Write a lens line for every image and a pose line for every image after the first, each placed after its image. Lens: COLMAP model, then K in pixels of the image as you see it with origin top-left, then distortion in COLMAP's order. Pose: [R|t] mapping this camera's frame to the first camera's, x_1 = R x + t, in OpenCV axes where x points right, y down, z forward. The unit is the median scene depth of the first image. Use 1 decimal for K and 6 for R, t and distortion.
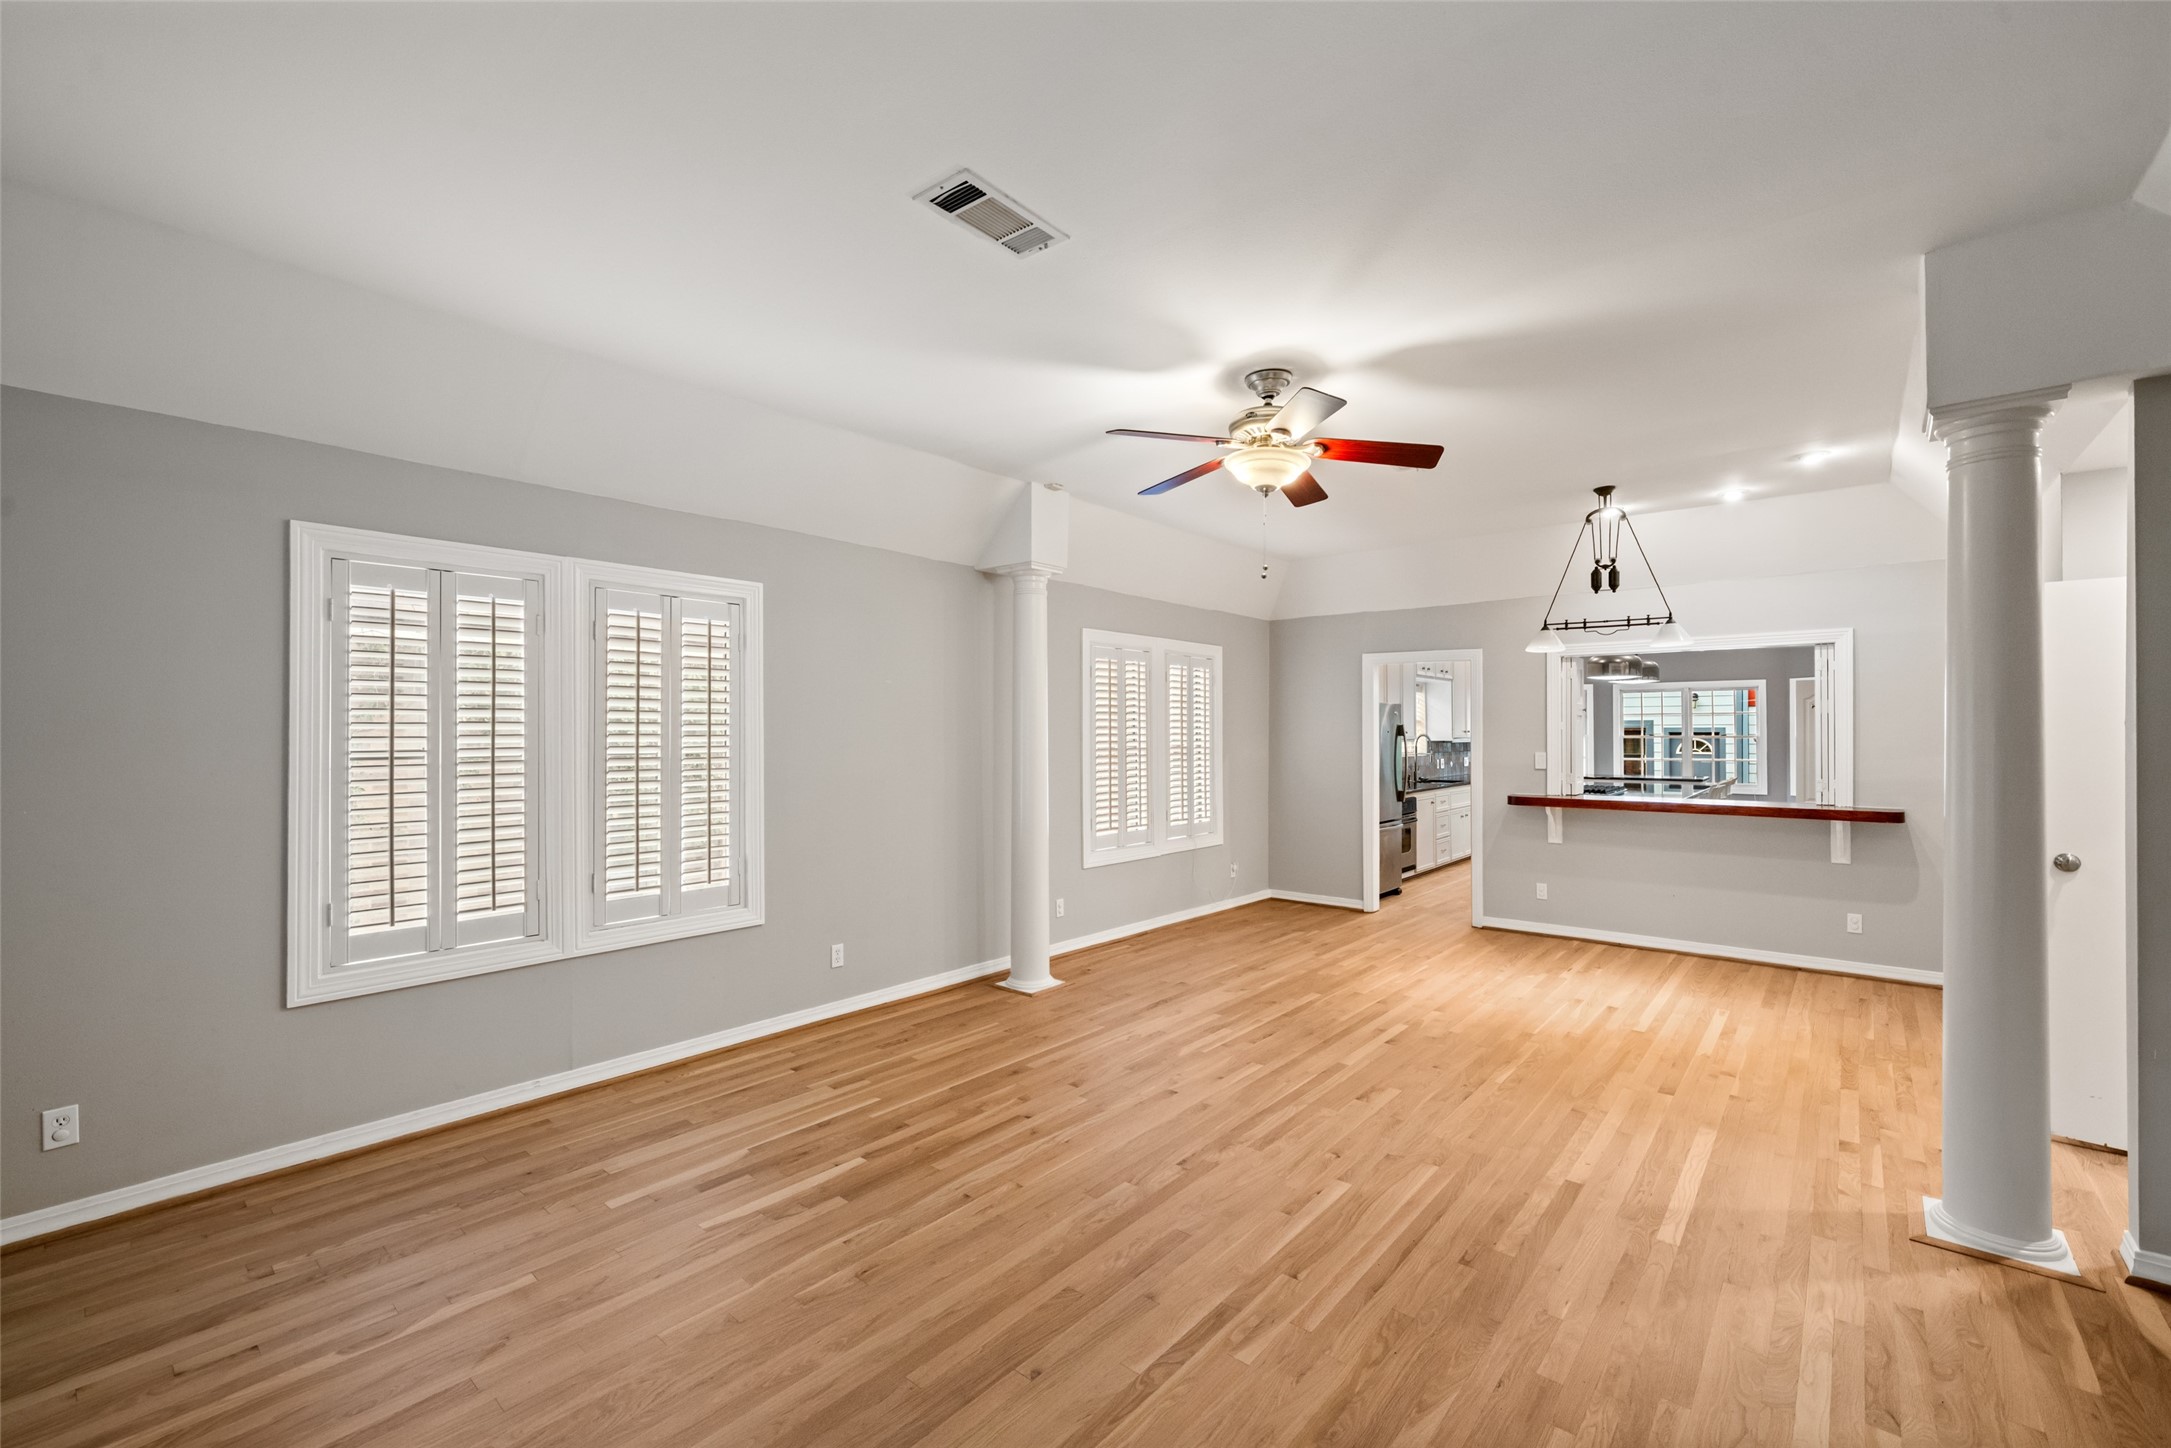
lens RADIAL K [[858.0, 0, 1091.7], [0, 858.0, 722.7], [0, 0, 1]] dist [-0.004057, 0.000378]
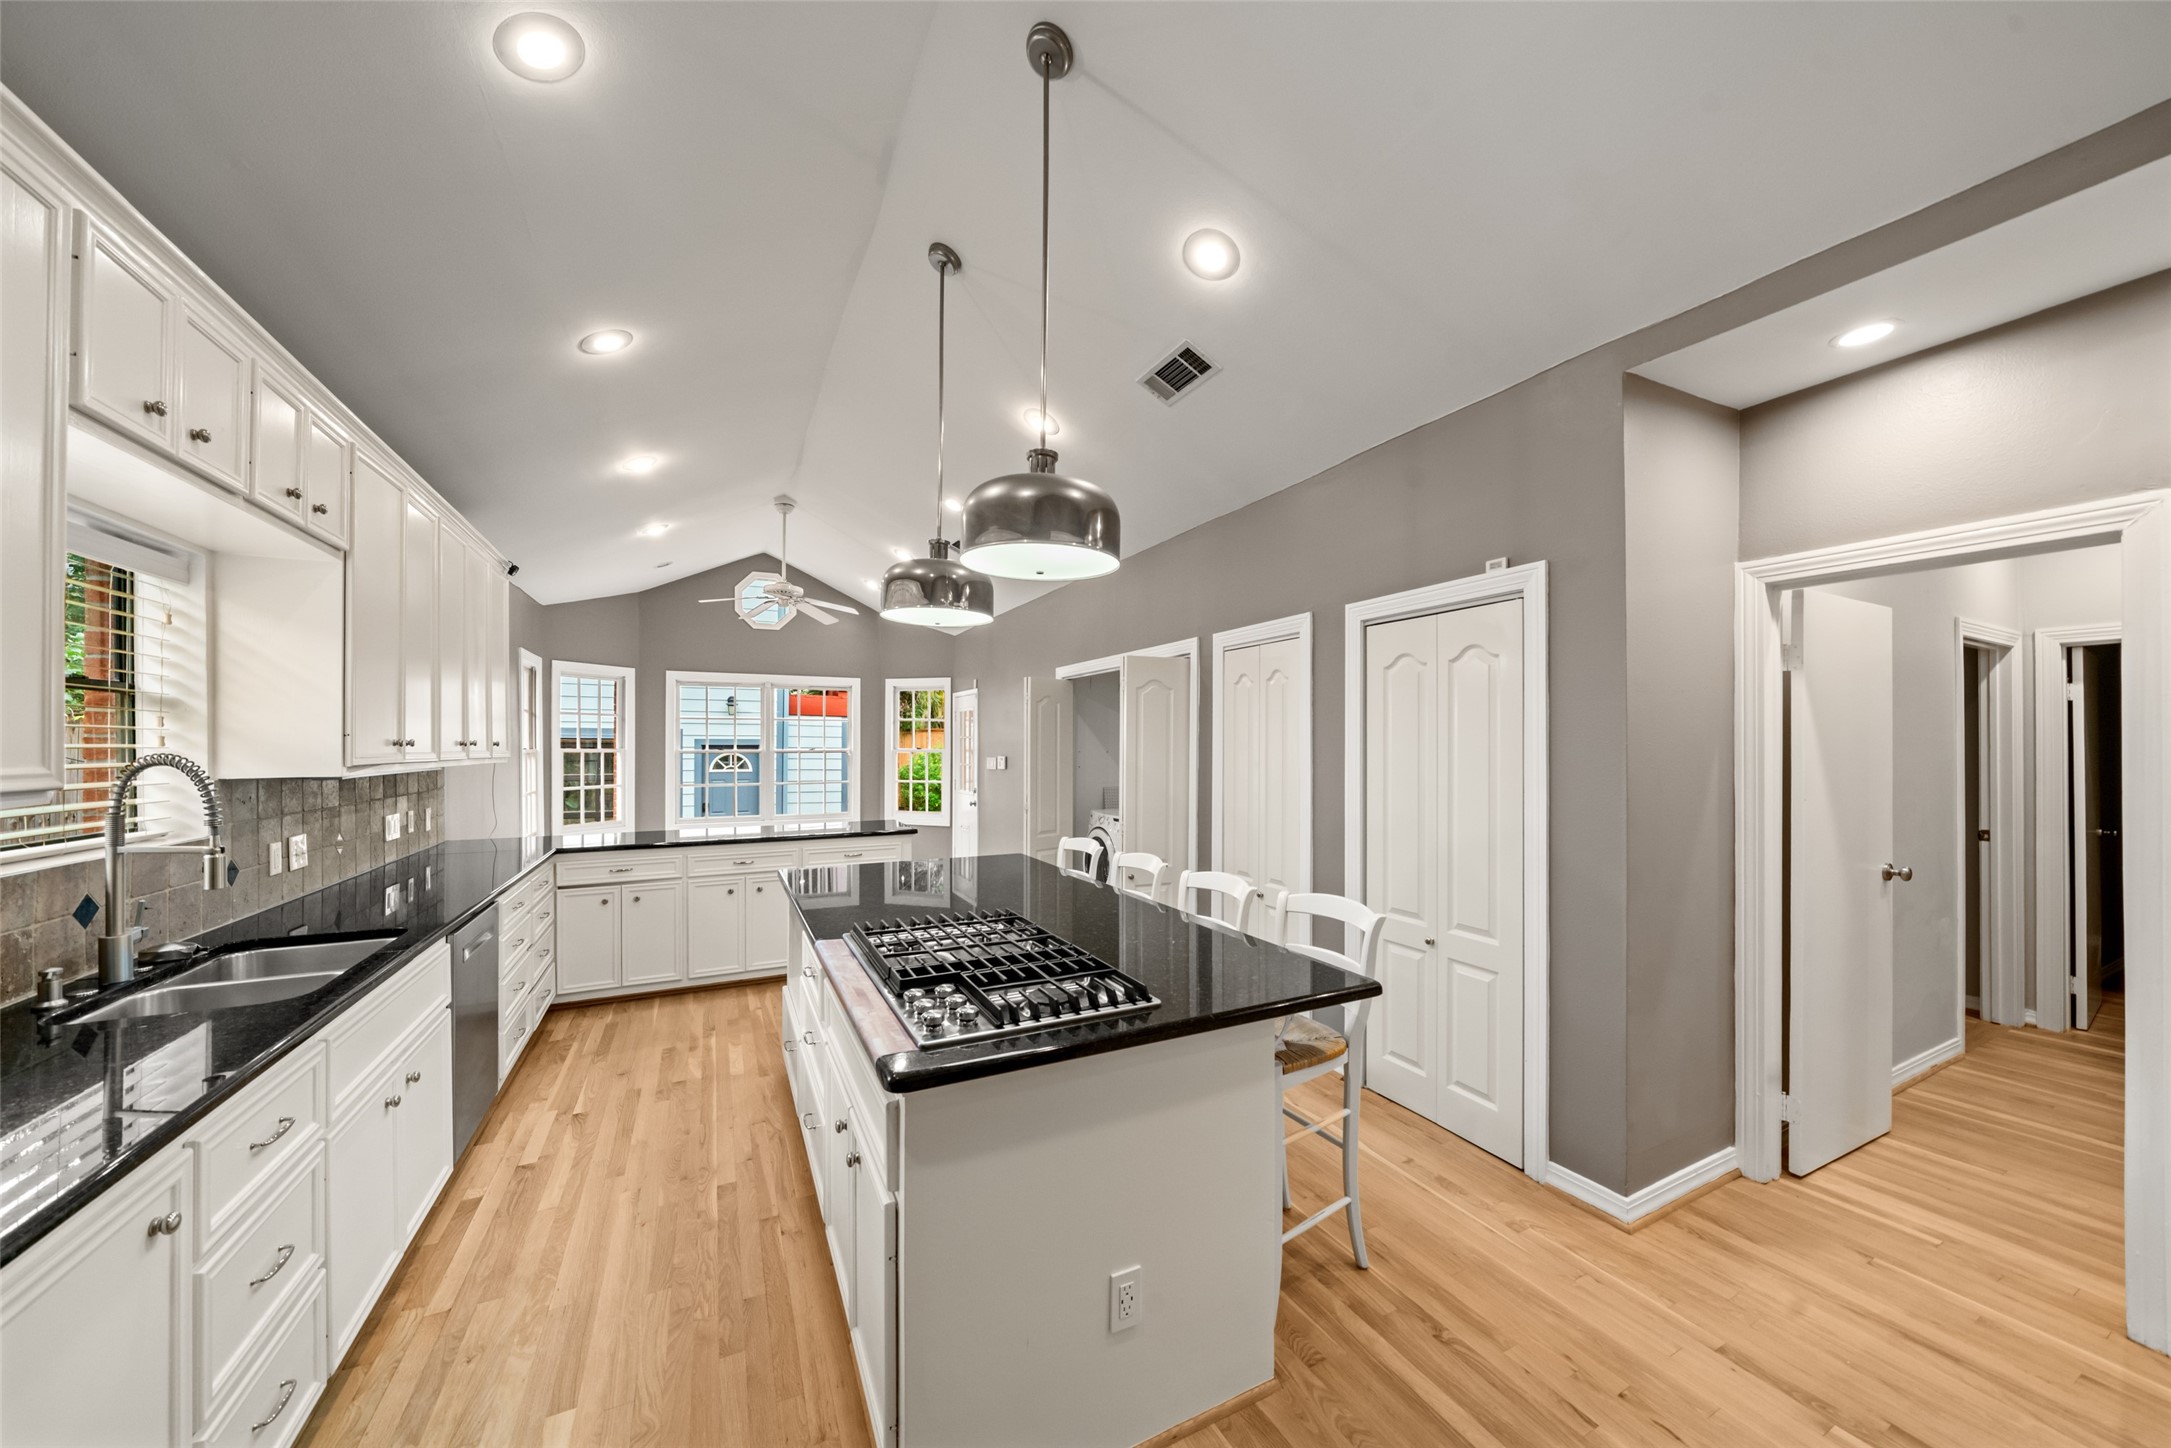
lens RADIAL K [[734.5, 0, 1072.8], [0, 734.5, 747.0], [0, 0, 1]] dist [-0.004738, -0.000099]
pose [[0.386887, -0.002874, 0.922123, 0.610613], [-0.010253, 0.999920, 0.007418, 0.014226], [-0.922070, -0.012325, 0.386826, 1.430328]]
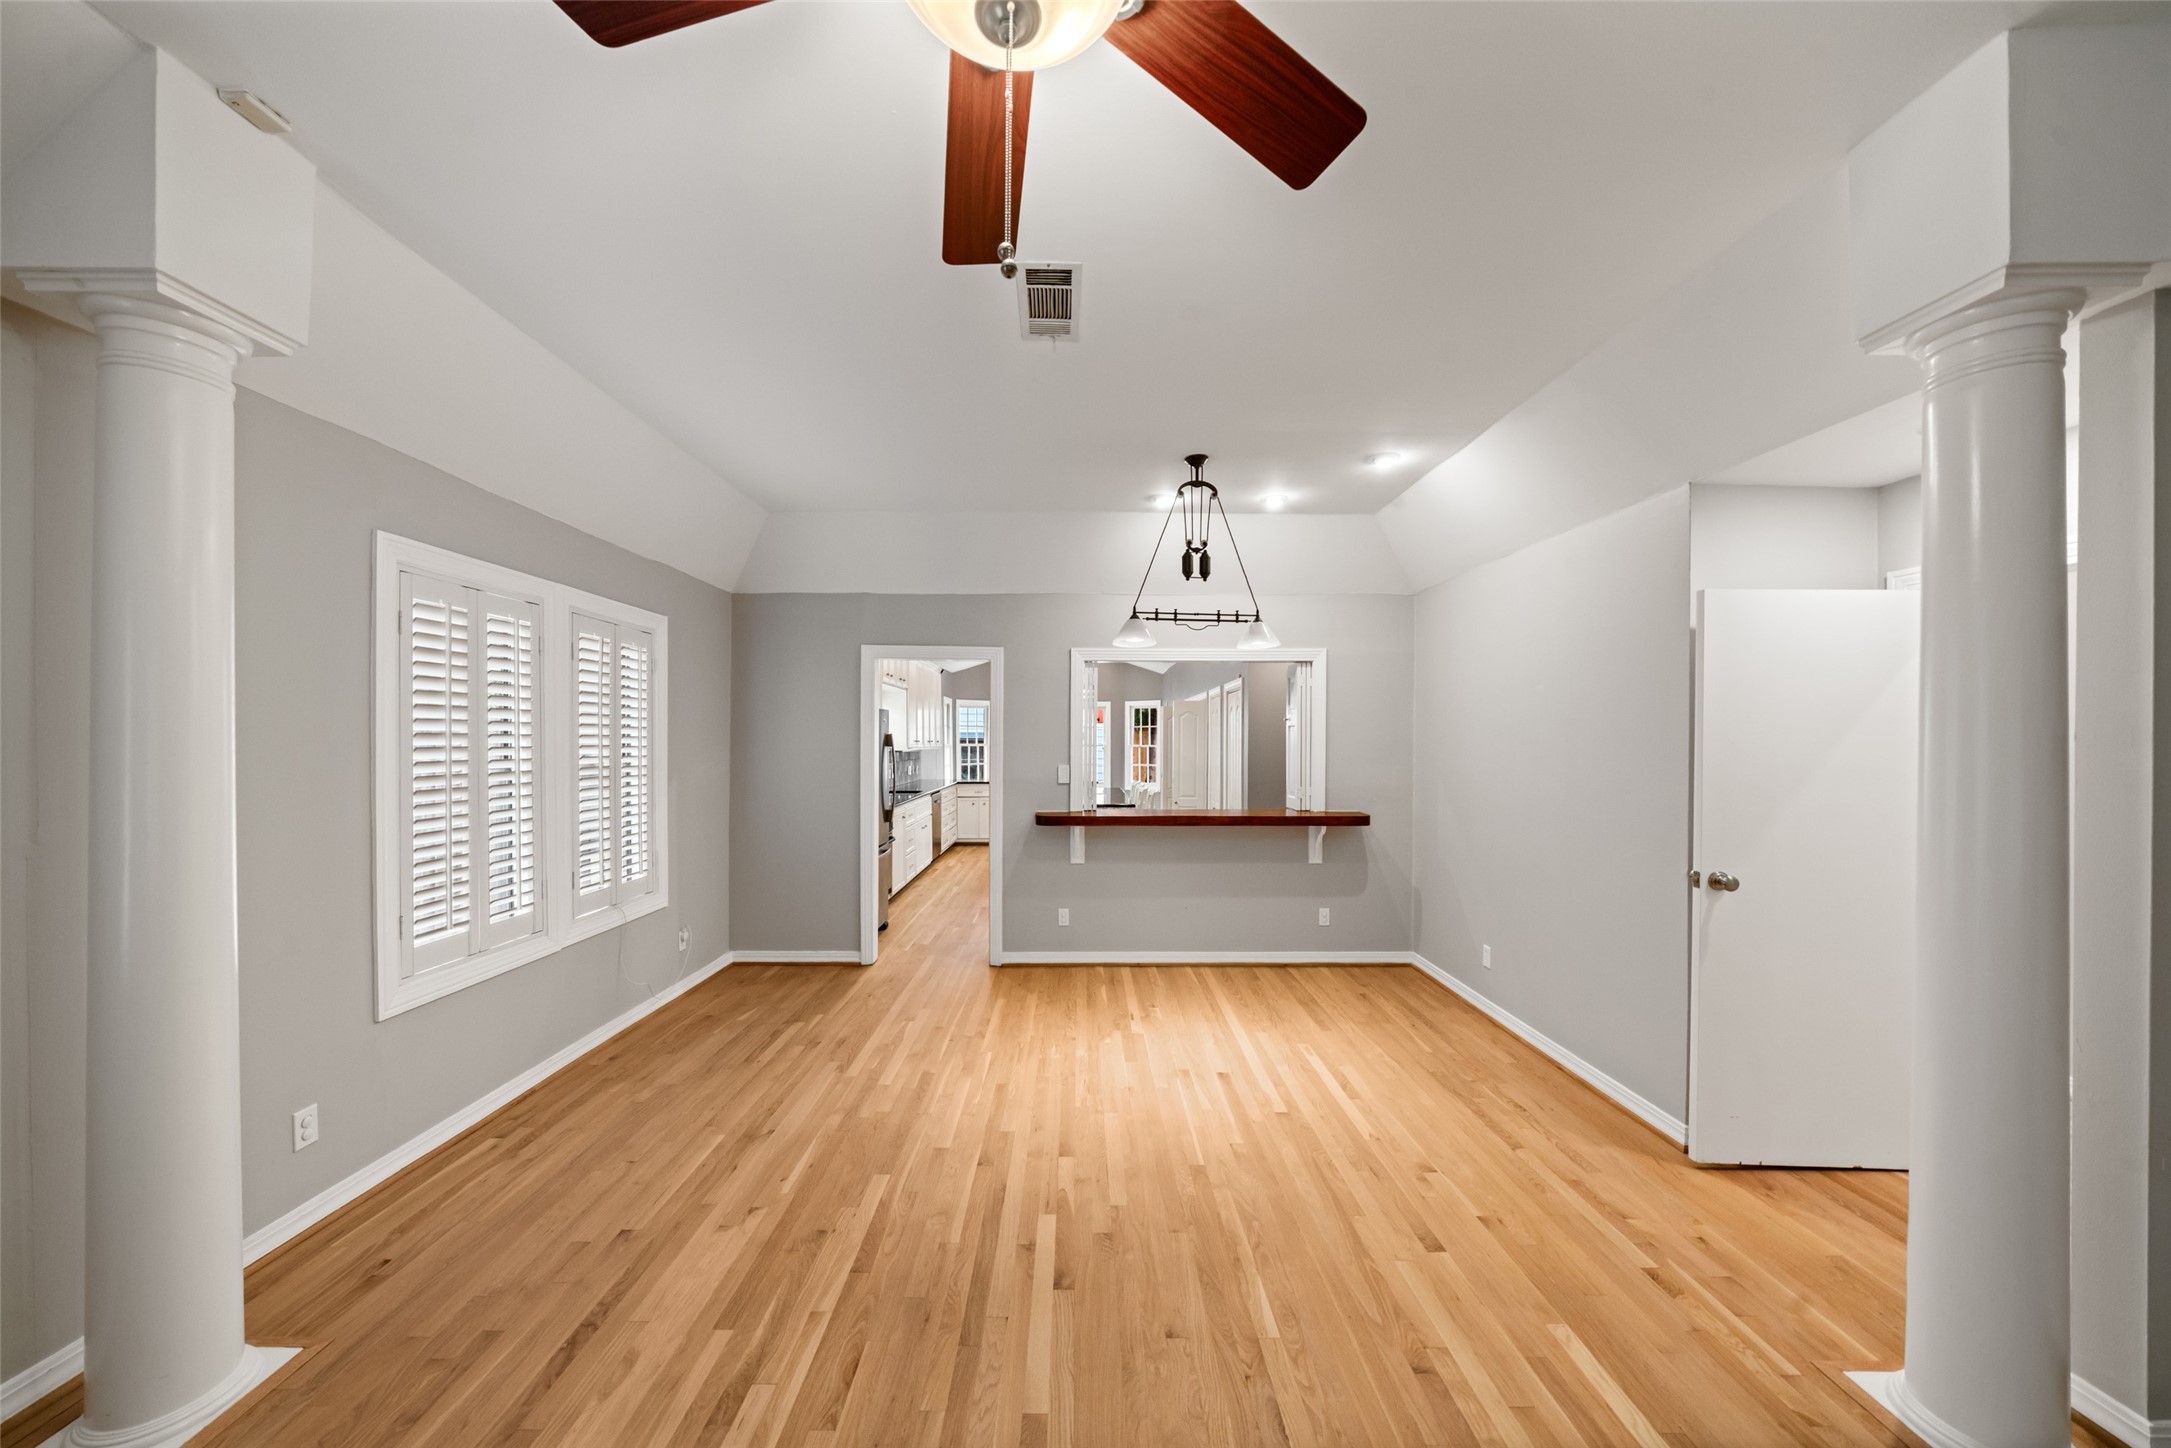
lens RADIAL K [[734.5, 0, 1060.1], [0, 734.5, 740.9], [0, 0, 1]] dist [-0.004738, -0.000099]
pose [[0.766808, 0.001872, 0.641874, 0.023909], [-0.008645, 0.999935, 0.007412, 0.003554], [-0.641818, -0.011233, 0.766775, 0.489059]]
